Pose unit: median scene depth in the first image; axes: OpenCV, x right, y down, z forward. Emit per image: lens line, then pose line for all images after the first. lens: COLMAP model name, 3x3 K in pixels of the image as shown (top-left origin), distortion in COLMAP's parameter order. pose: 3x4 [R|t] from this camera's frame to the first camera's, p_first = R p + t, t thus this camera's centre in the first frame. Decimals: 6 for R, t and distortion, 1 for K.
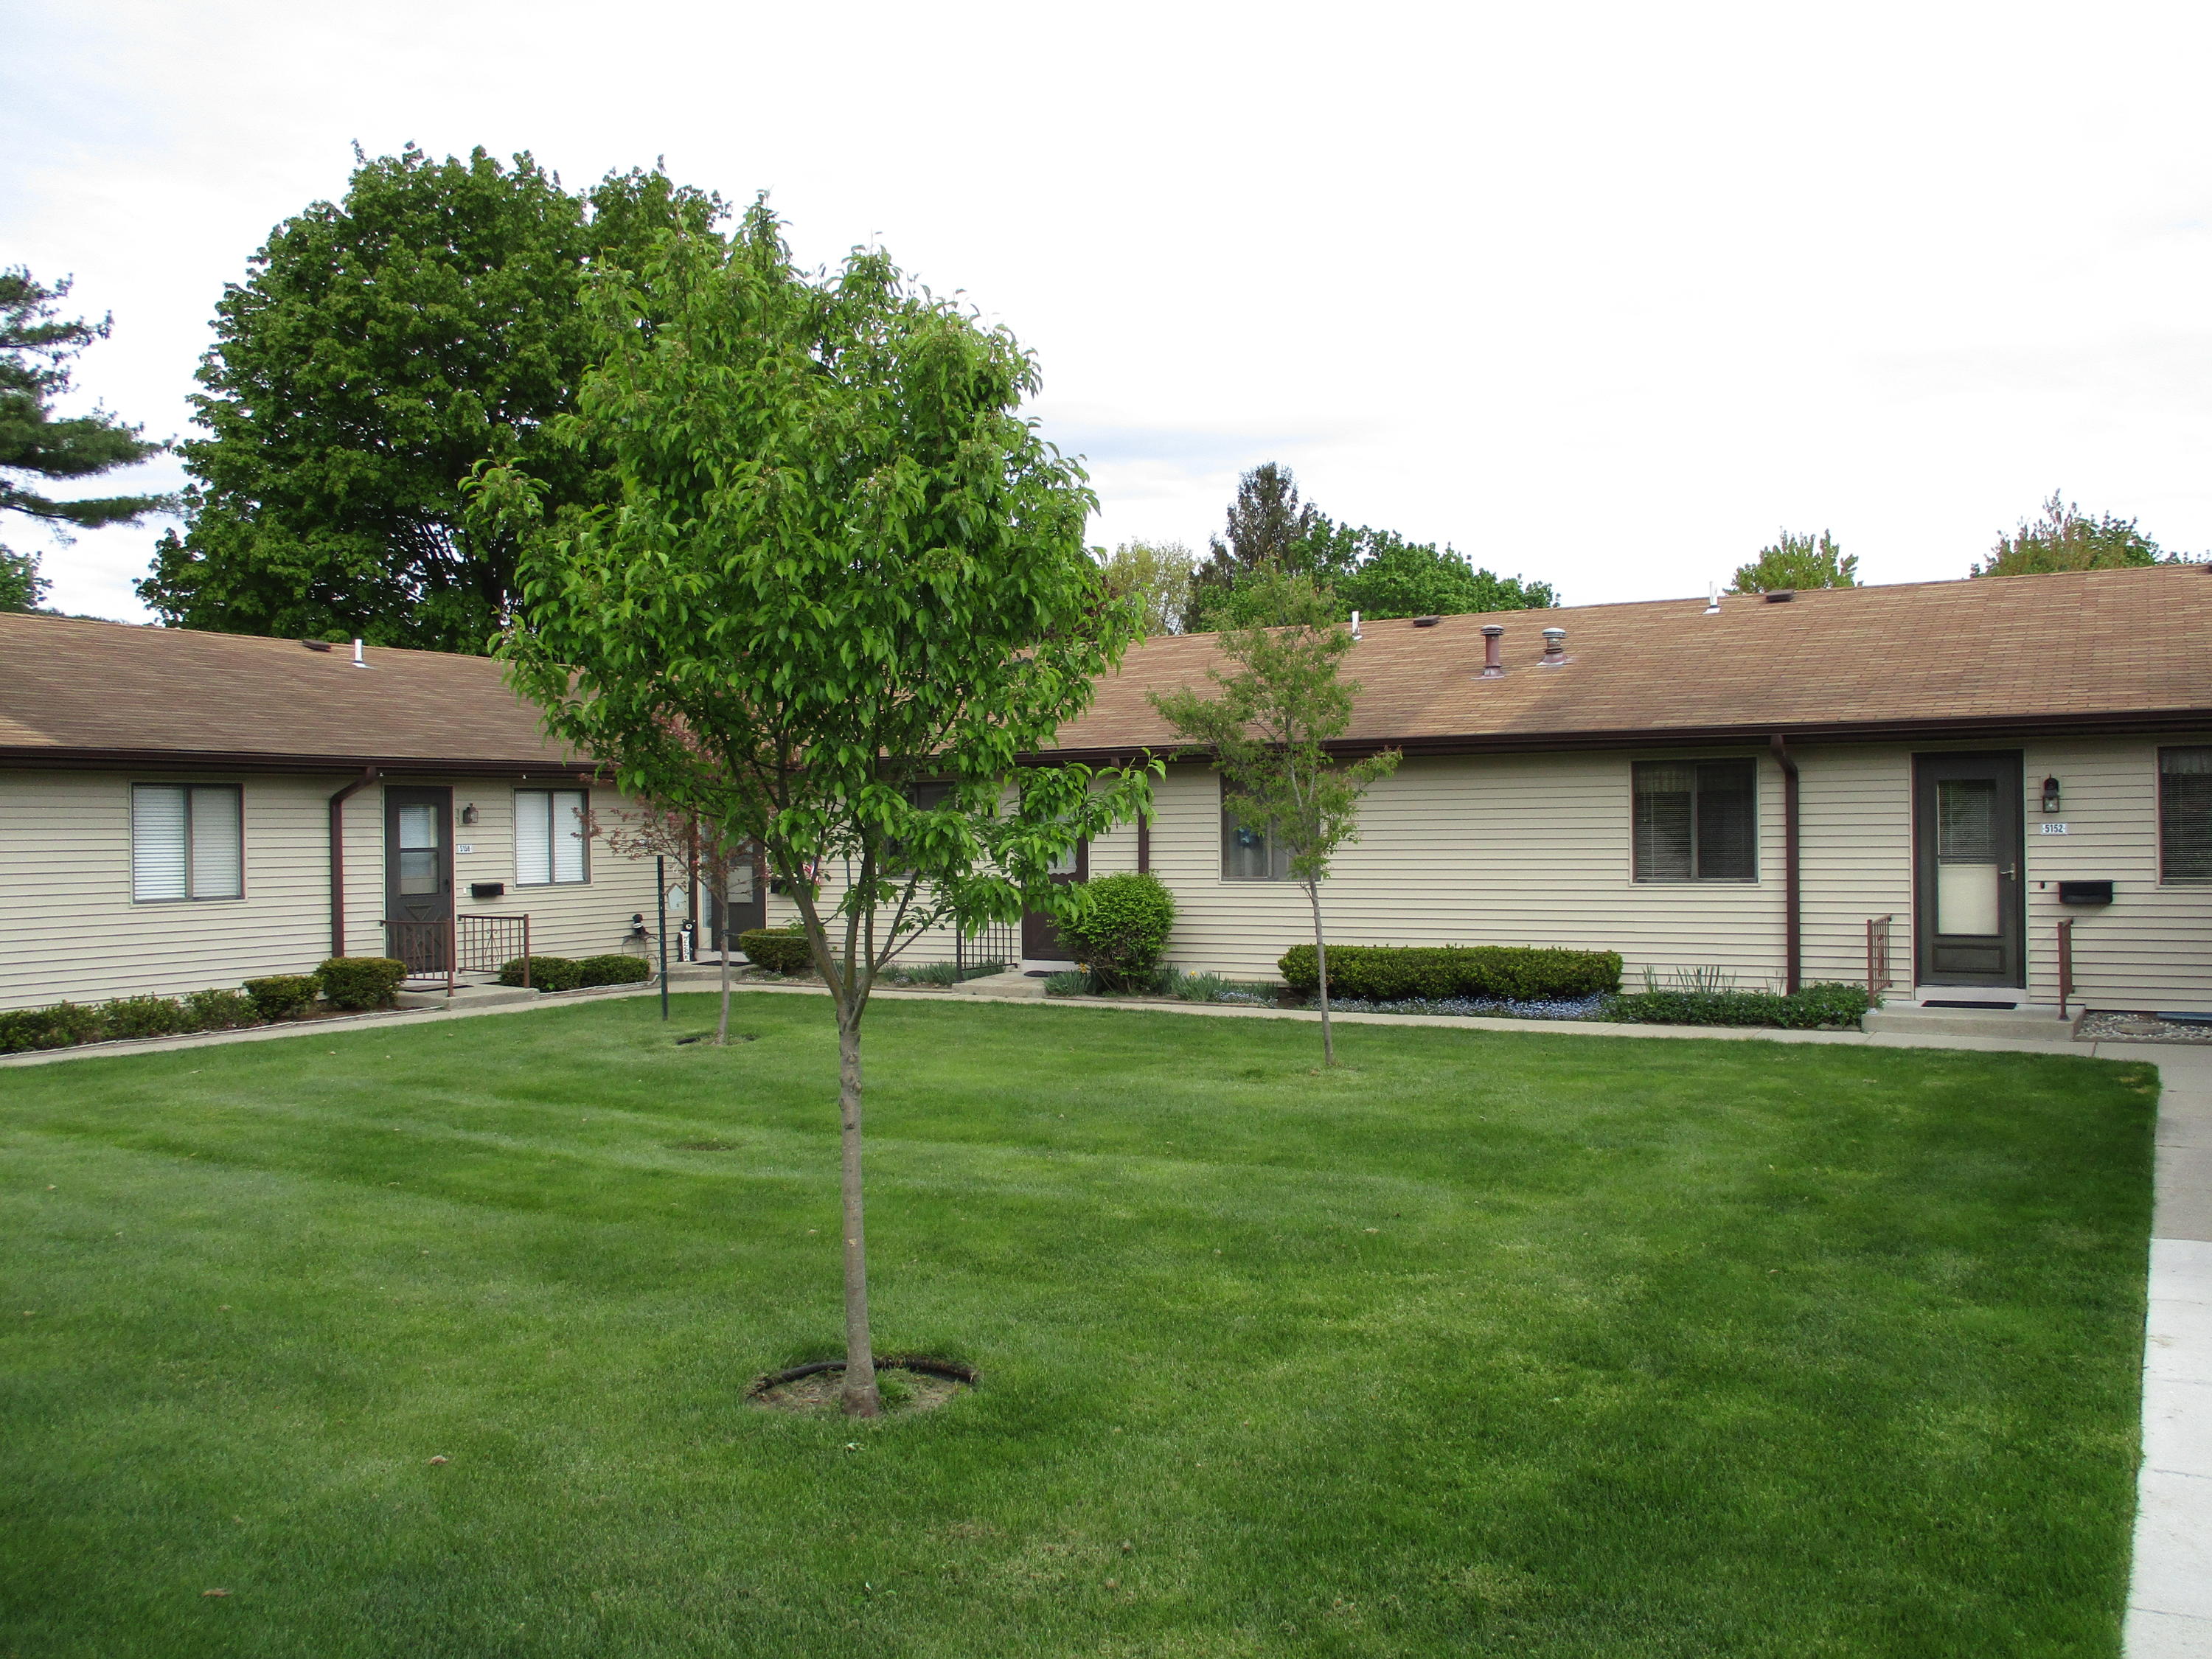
lens RADIAL K [[1823.8, 0, 1120.7], [0, 1823.8, 838.2], [0, 0, 1]] dist [-0.034548, 0.010446]
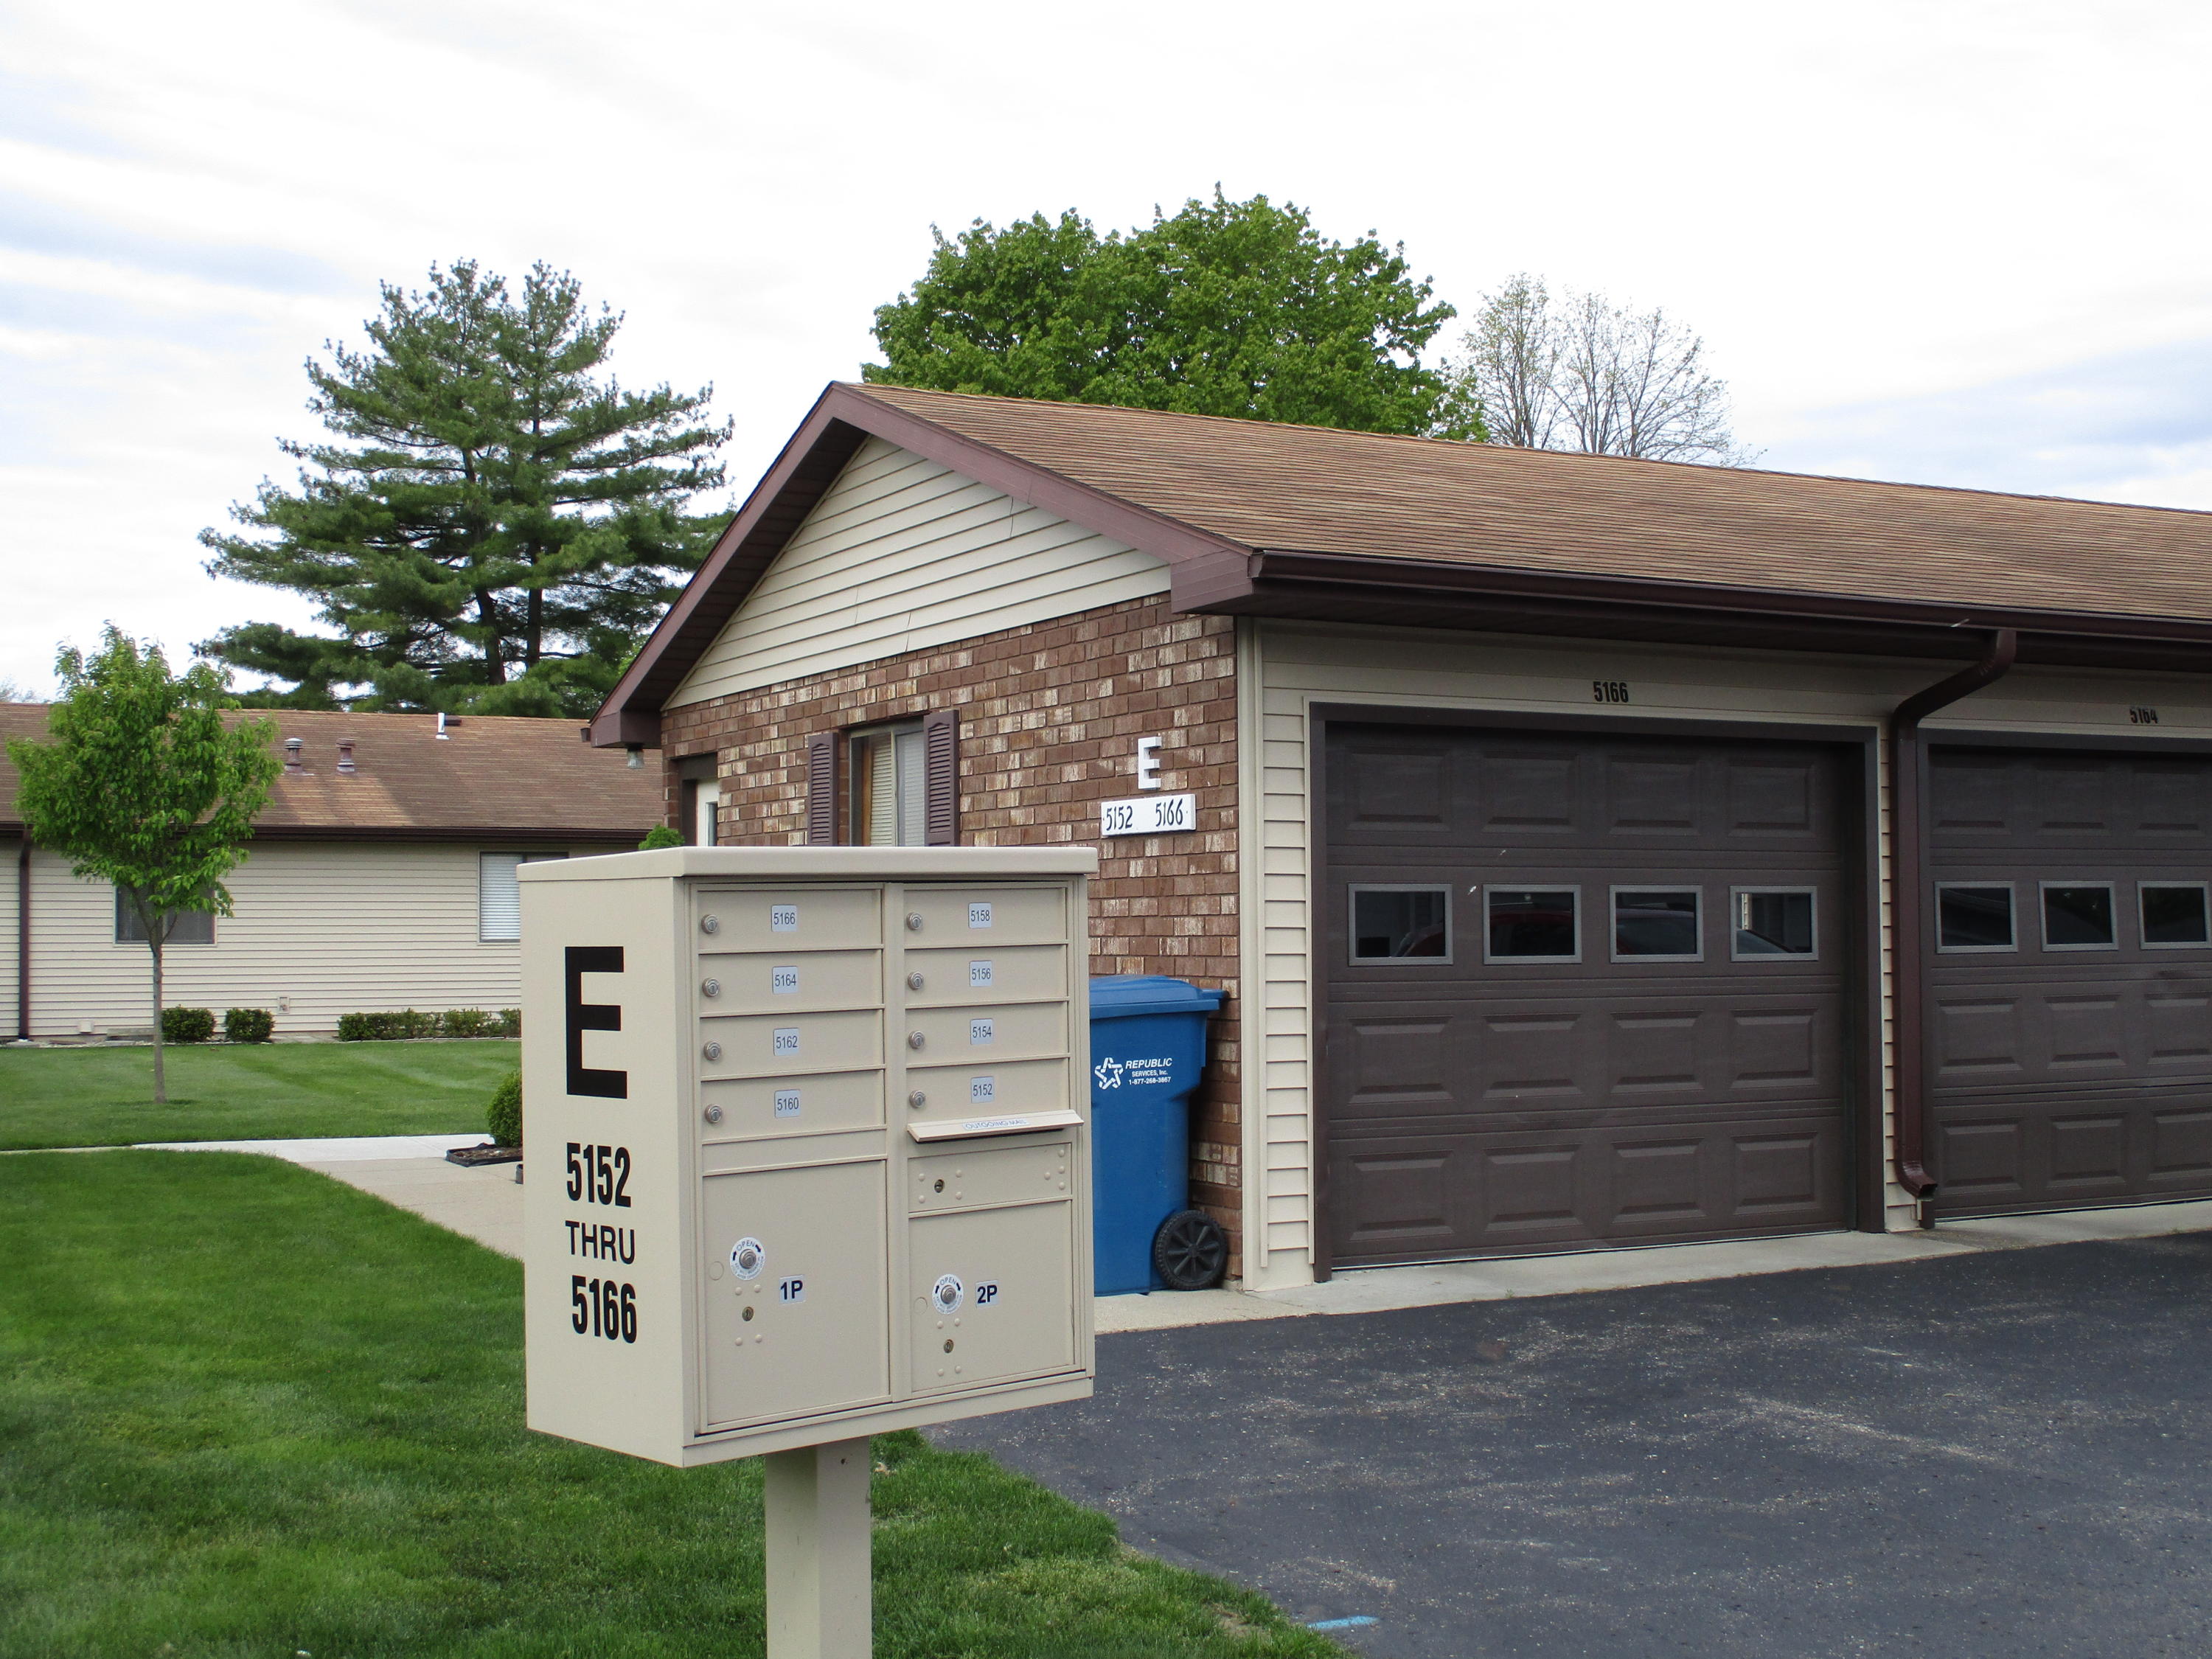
lens RADIAL K [[2835.5, 0, 1104.8], [0, 2835.5, 821.2], [0, 0, 1]] dist [0.013507, 0.000000]
pose [[0.823732, -0.005674, -0.566951, 1.212423], [-0.014905, 0.999388, -0.031657, 0.007330], [0.566784, 0.034527, 0.823143, -0.559153]]
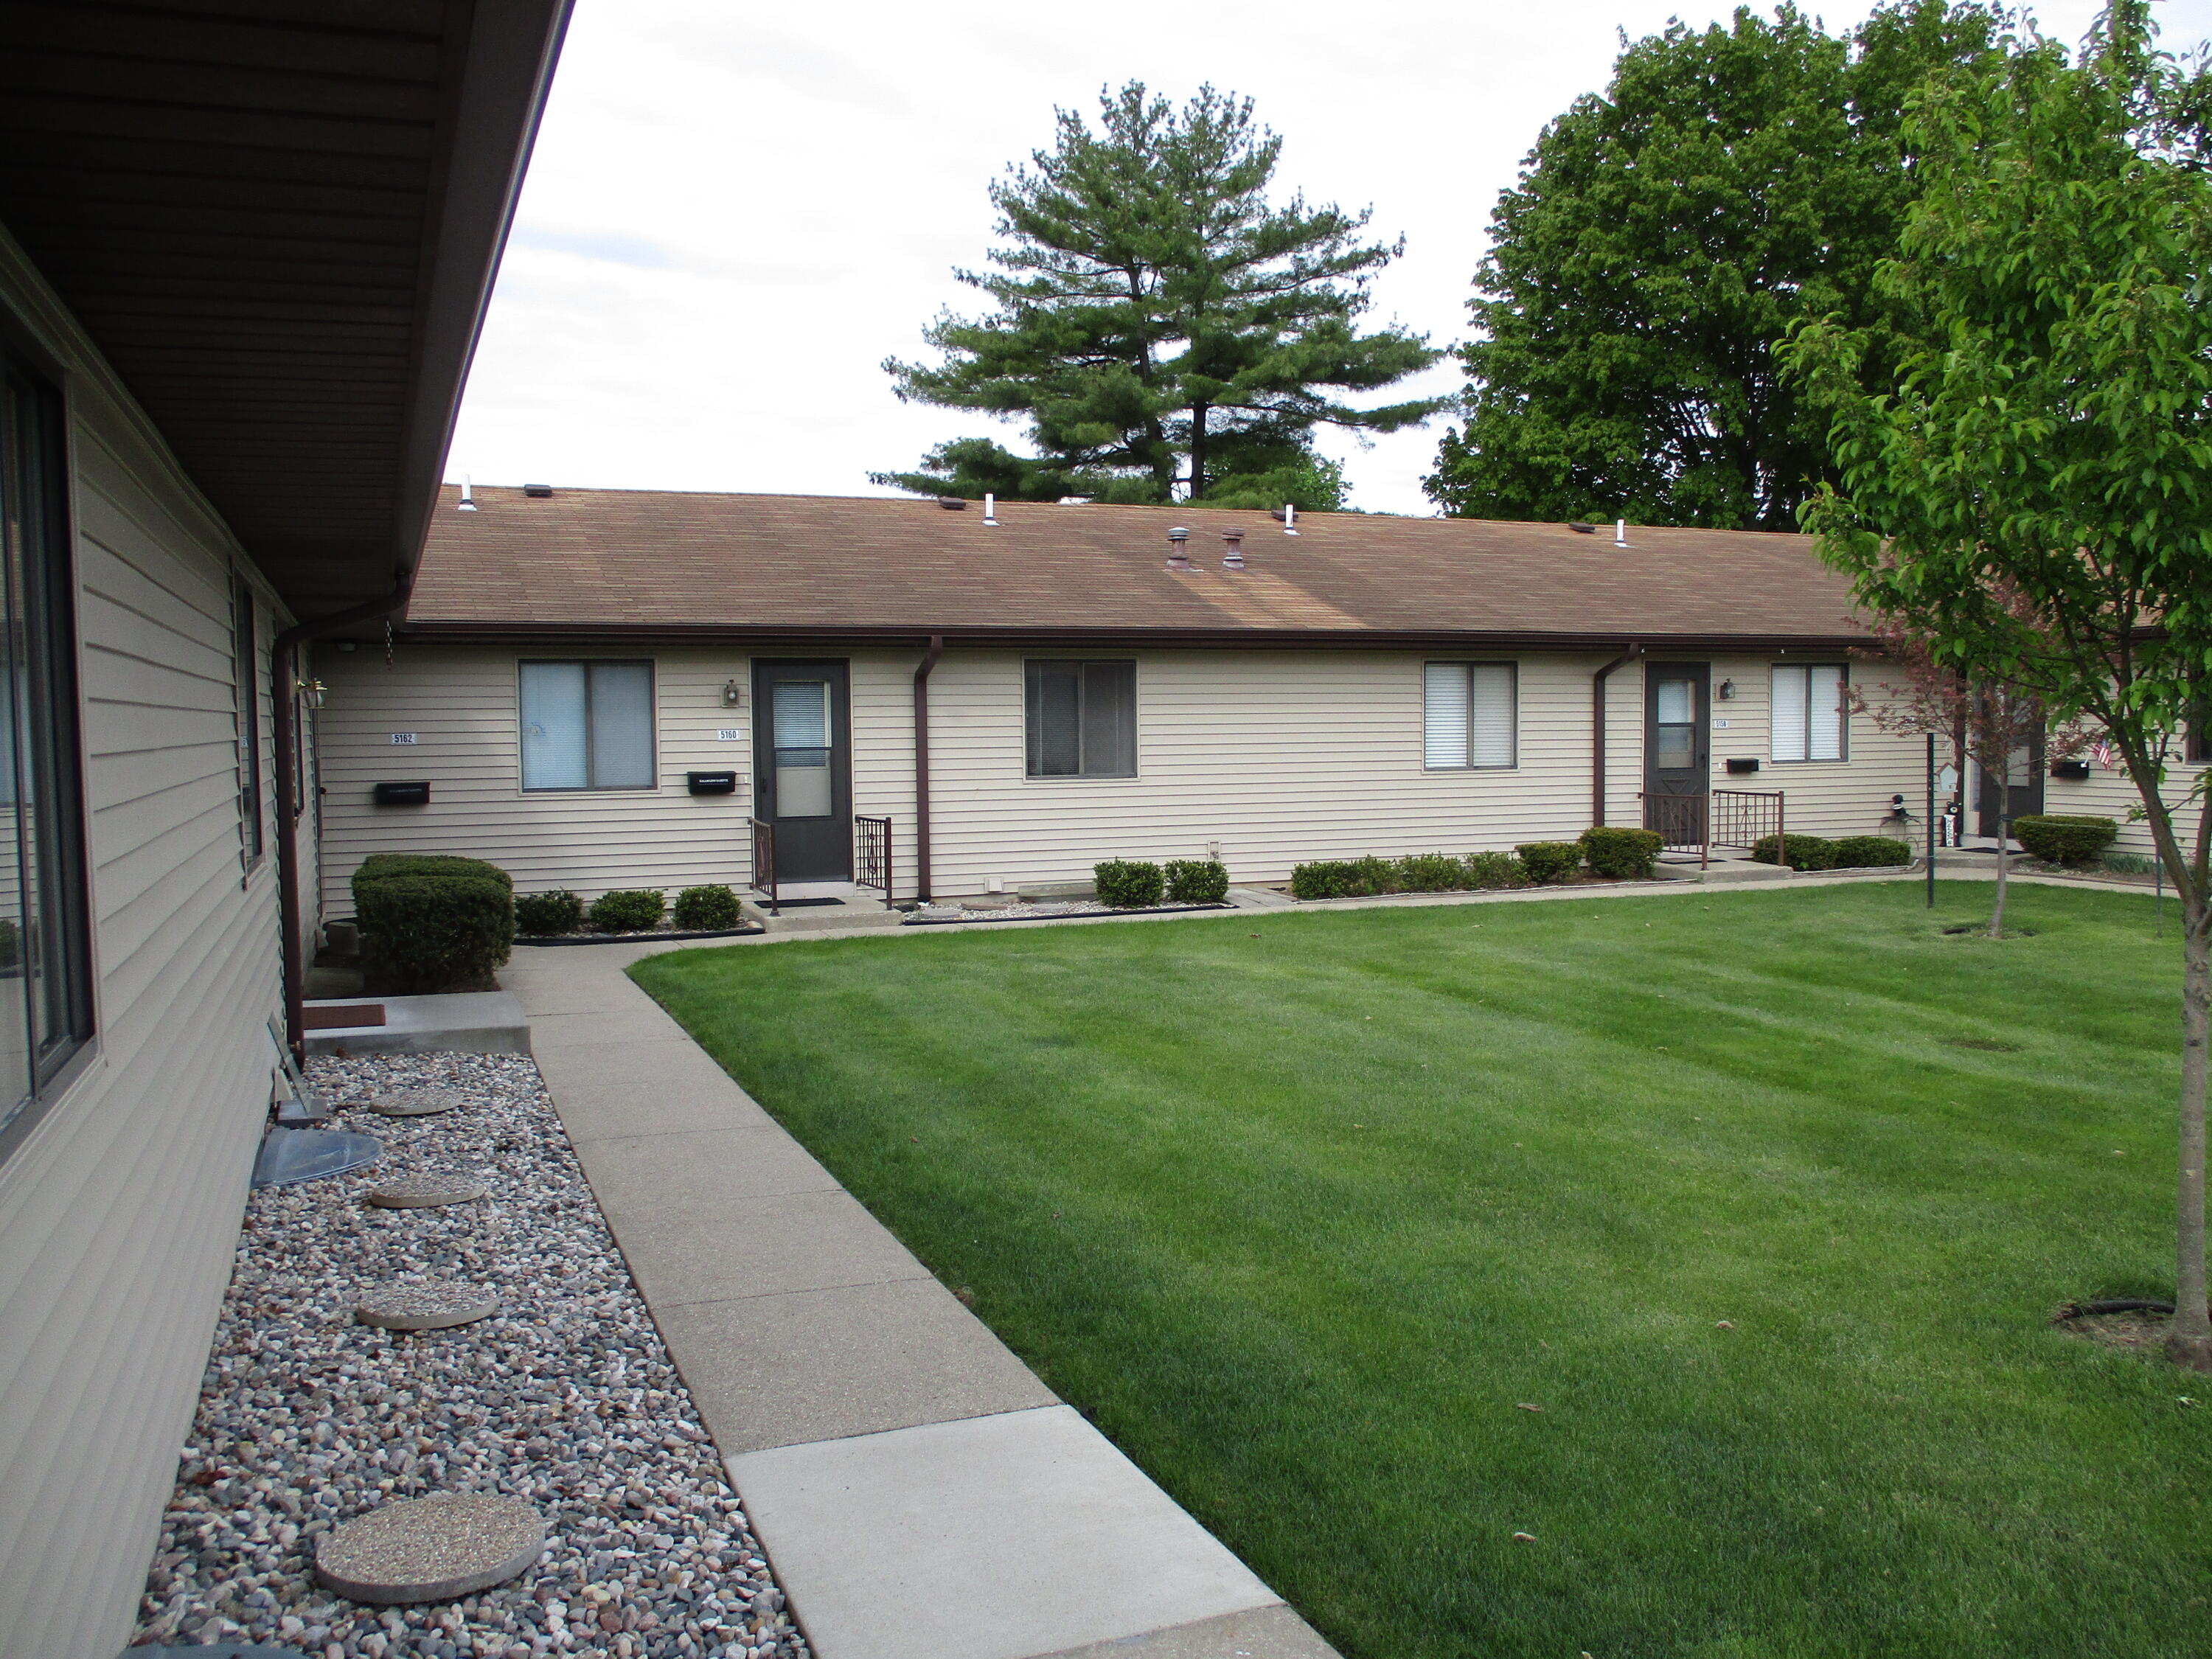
lens RADIAL K [[1823.8, 0, 1128.1], [0, 1823.8, 837.1], [0, 0, 1]] dist [-0.034548, 0.010446]
pose [[0.794981, 0.045899, -0.604895, -0.015324], [-0.005263, 0.997618, 0.068782, 0.001006], [0.606611, -0.051497, 0.793329, 0.001672]]
